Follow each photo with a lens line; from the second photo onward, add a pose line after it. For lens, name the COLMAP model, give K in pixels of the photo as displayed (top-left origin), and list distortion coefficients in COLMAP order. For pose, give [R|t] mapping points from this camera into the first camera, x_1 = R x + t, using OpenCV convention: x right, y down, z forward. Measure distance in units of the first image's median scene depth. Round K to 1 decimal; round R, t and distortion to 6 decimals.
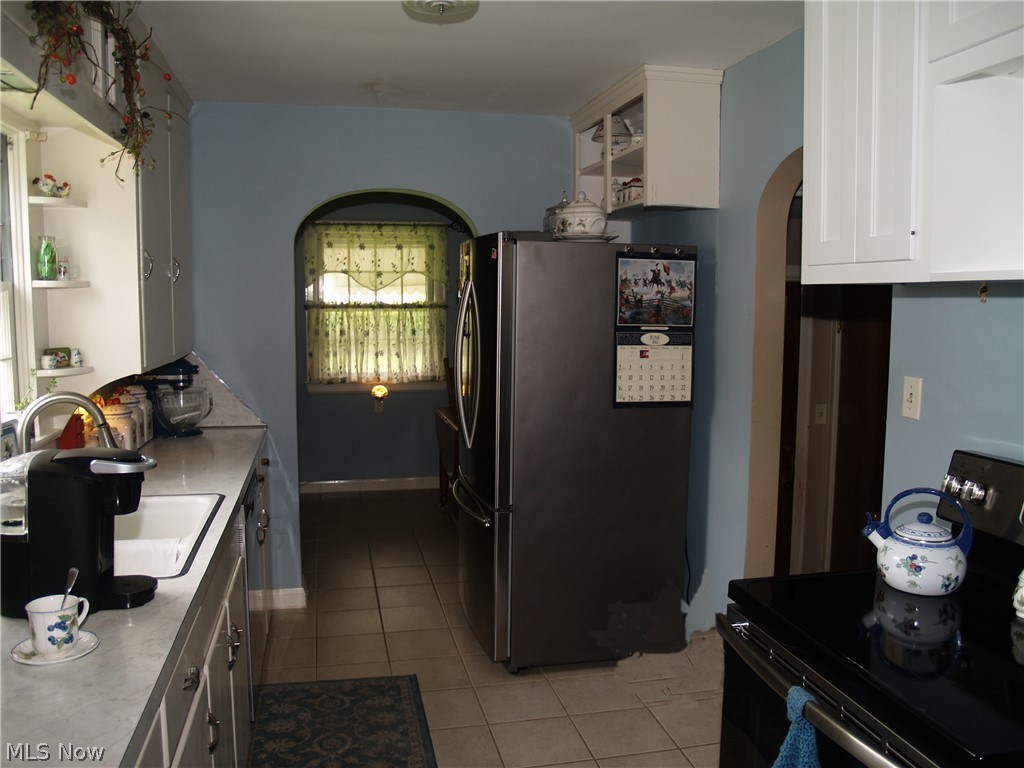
lens RADIAL K [[833.8, 0, 509.0], [0, 833.8, 384.9], [0, 0, 1]] dist [-0.125367, 0.000092]
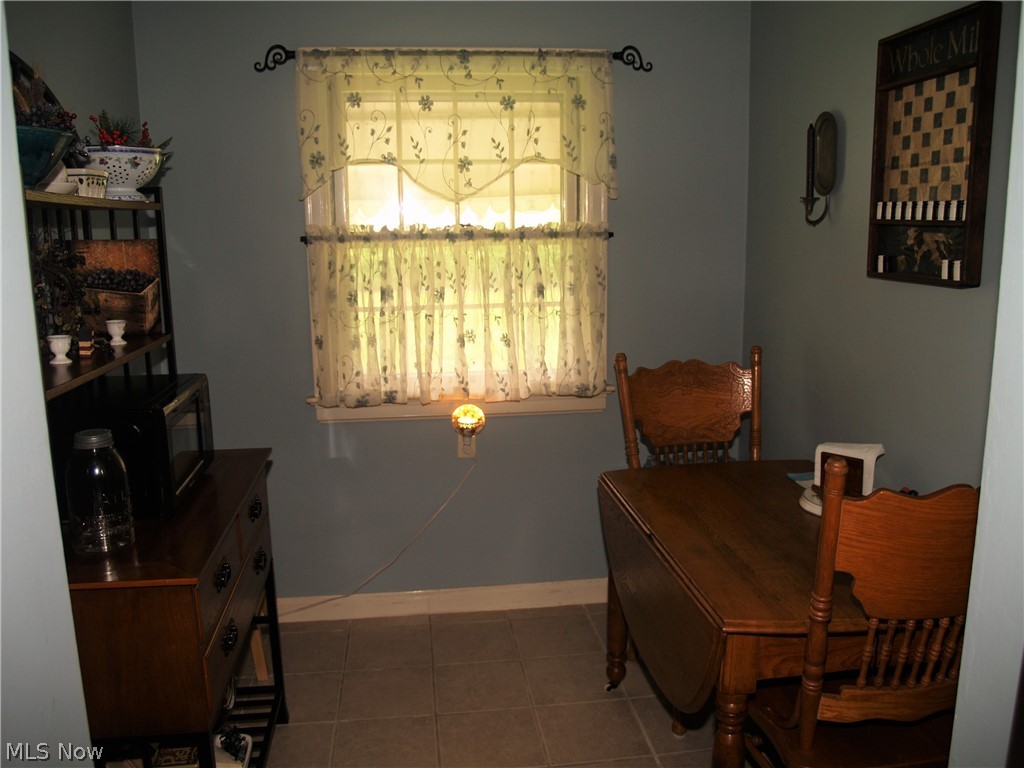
lens RADIAL K [[833.8, 0, 512.8], [0, 833.8, 381.2], [0, 0, 1]] dist [-0.125367, 0.000092]
pose [[0.995909, 0.001252, -0.090354, -0.088416], [0.006774, 0.996056, 0.088471, -0.054336], [0.090108, -0.088721, 0.991972, 0.538626]]
